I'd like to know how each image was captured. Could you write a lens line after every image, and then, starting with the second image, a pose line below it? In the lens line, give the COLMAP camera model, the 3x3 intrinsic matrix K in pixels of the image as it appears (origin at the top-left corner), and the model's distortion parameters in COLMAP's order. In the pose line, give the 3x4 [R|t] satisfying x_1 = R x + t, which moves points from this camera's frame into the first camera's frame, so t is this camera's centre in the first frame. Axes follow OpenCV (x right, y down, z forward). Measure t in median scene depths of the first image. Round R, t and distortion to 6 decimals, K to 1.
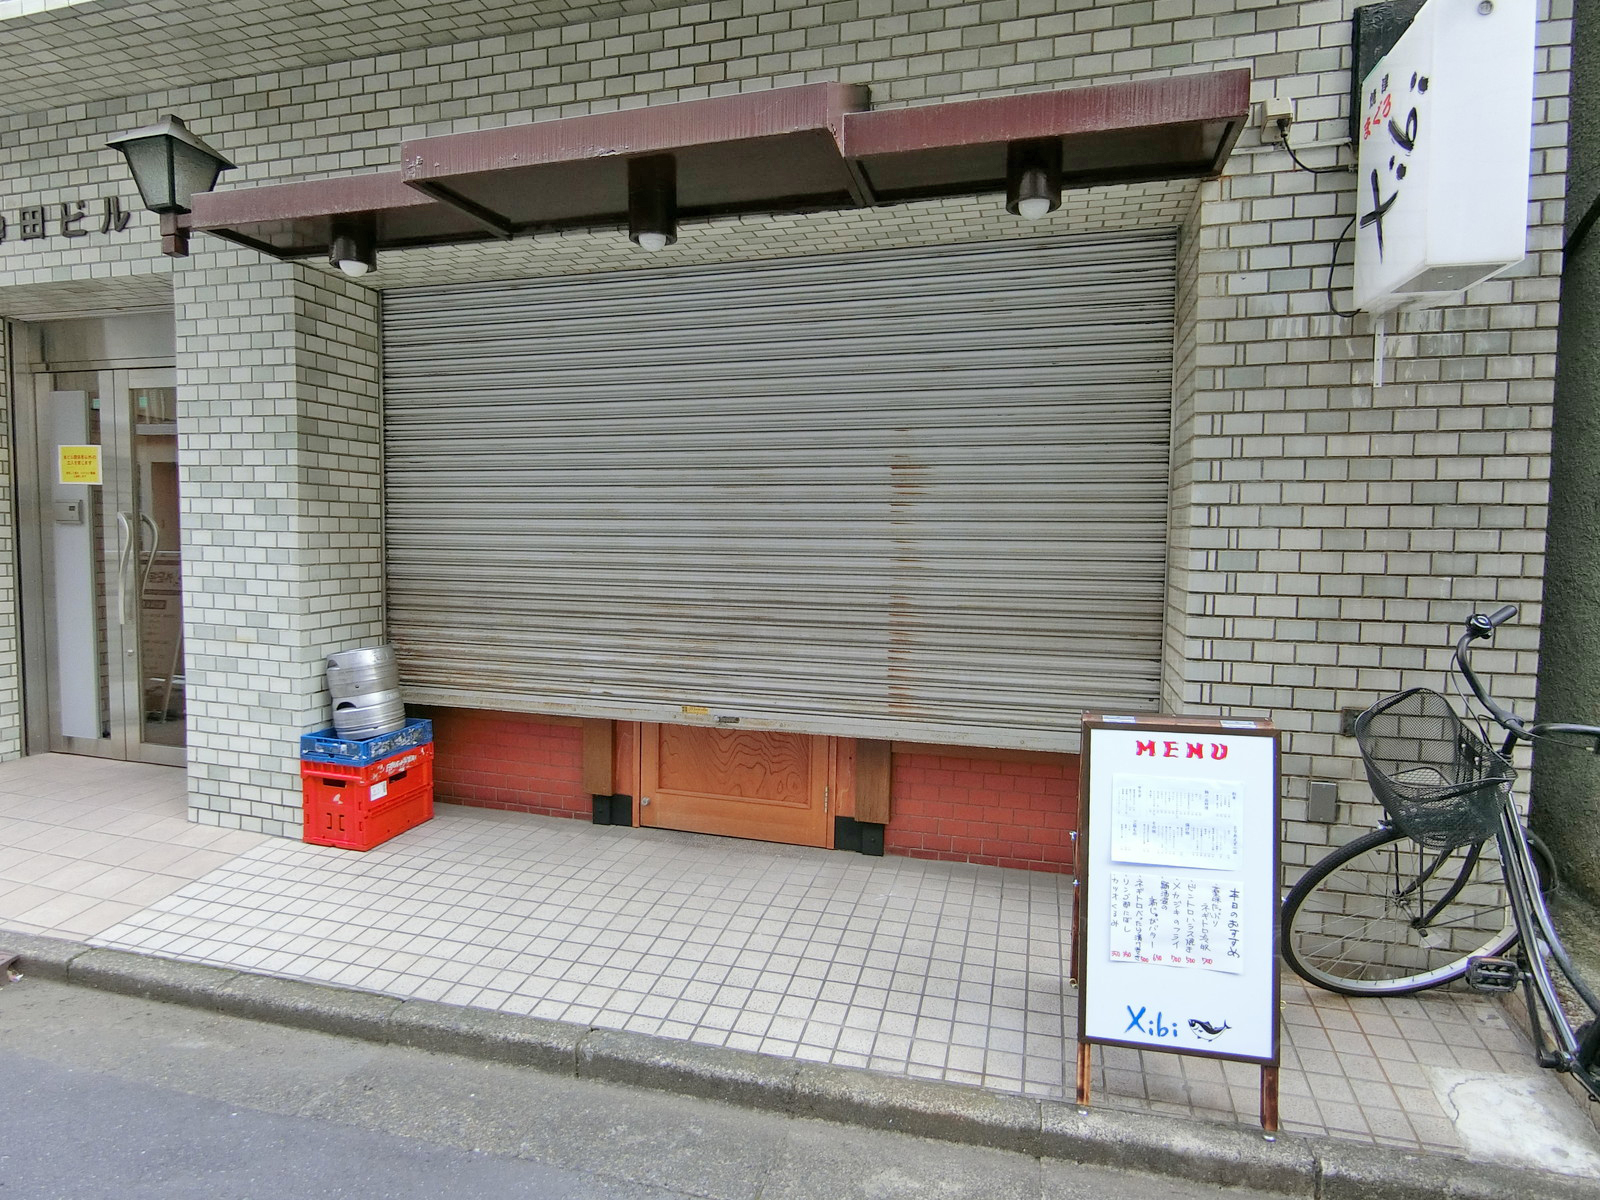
lens RADIAL K [[898.8, 0, 800.0], [0, 898.8, 600.0], [0, 0, 1]] dist [-0.005442, -0.000315]
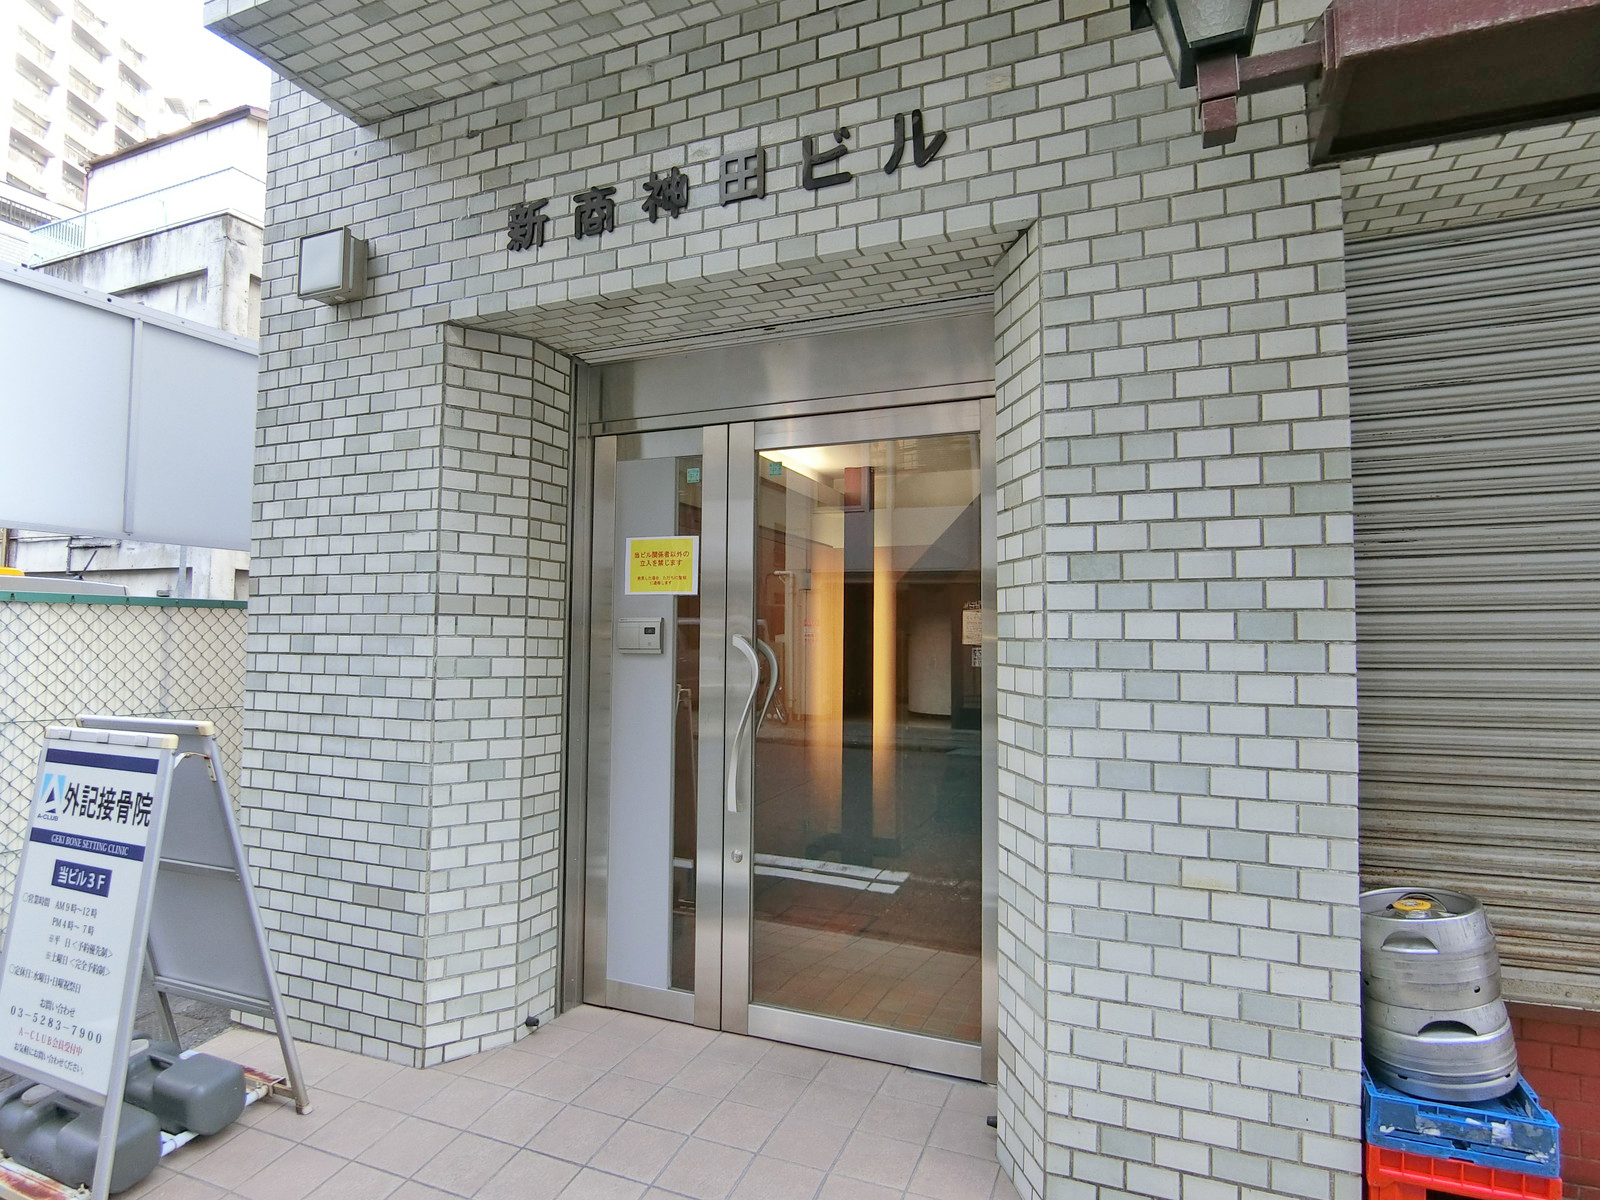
lens RADIAL K [[946.8, 0, 850.0], [0, 946.8, 593.1], [0, 0, 1]] dist [-0.007025, -0.001944]
pose [[0.991856, -0.019902, -0.125804, -0.760889], [0.004097, 0.992192, -0.124656, -0.055405], [0.127302, 0.123125, 0.984192, 0.427802]]
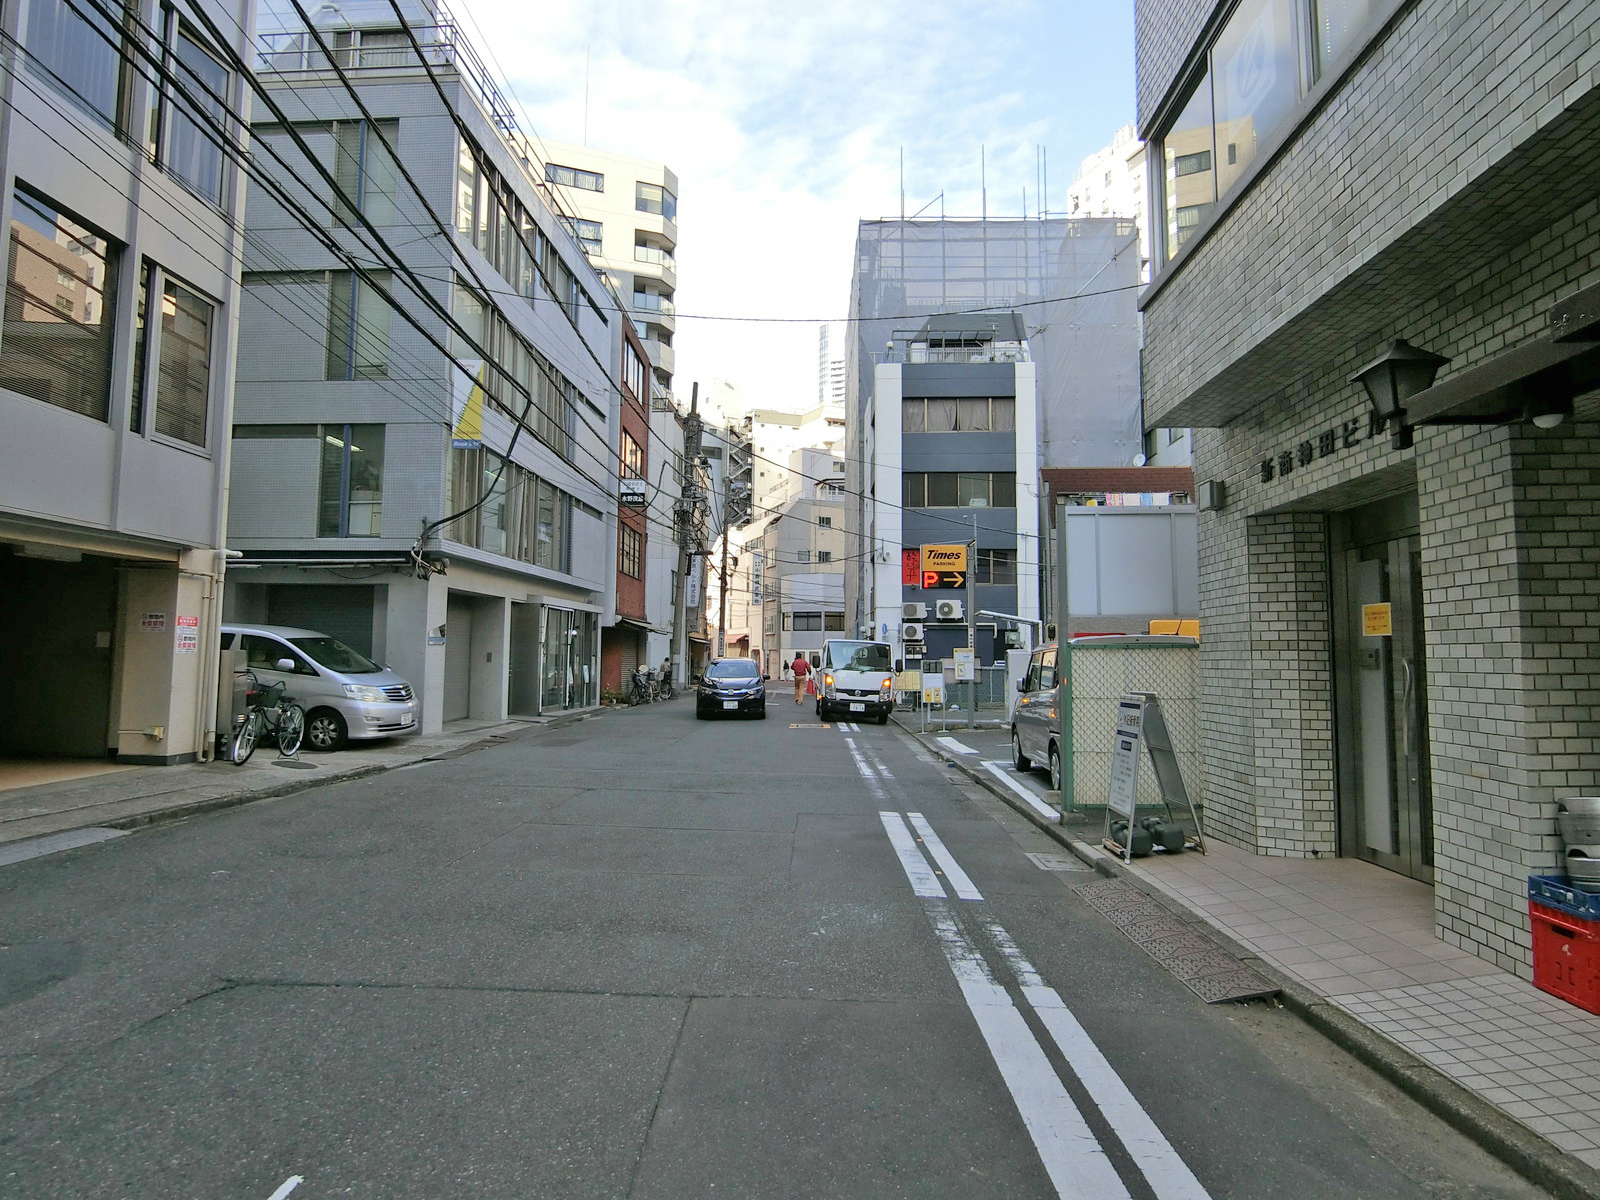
lens RADIAL K [[901.2, 0, 800.0], [0, 901.2, 600.0], [0, 0, 1]] dist [-0.021882, 0.000379]
pose [[0.244652, -0.087825, -0.965625, 0.231618], [-0.066616, 0.992014, -0.107103, 0.005086], [0.967320, 0.090530, 0.236848, -0.057855]]
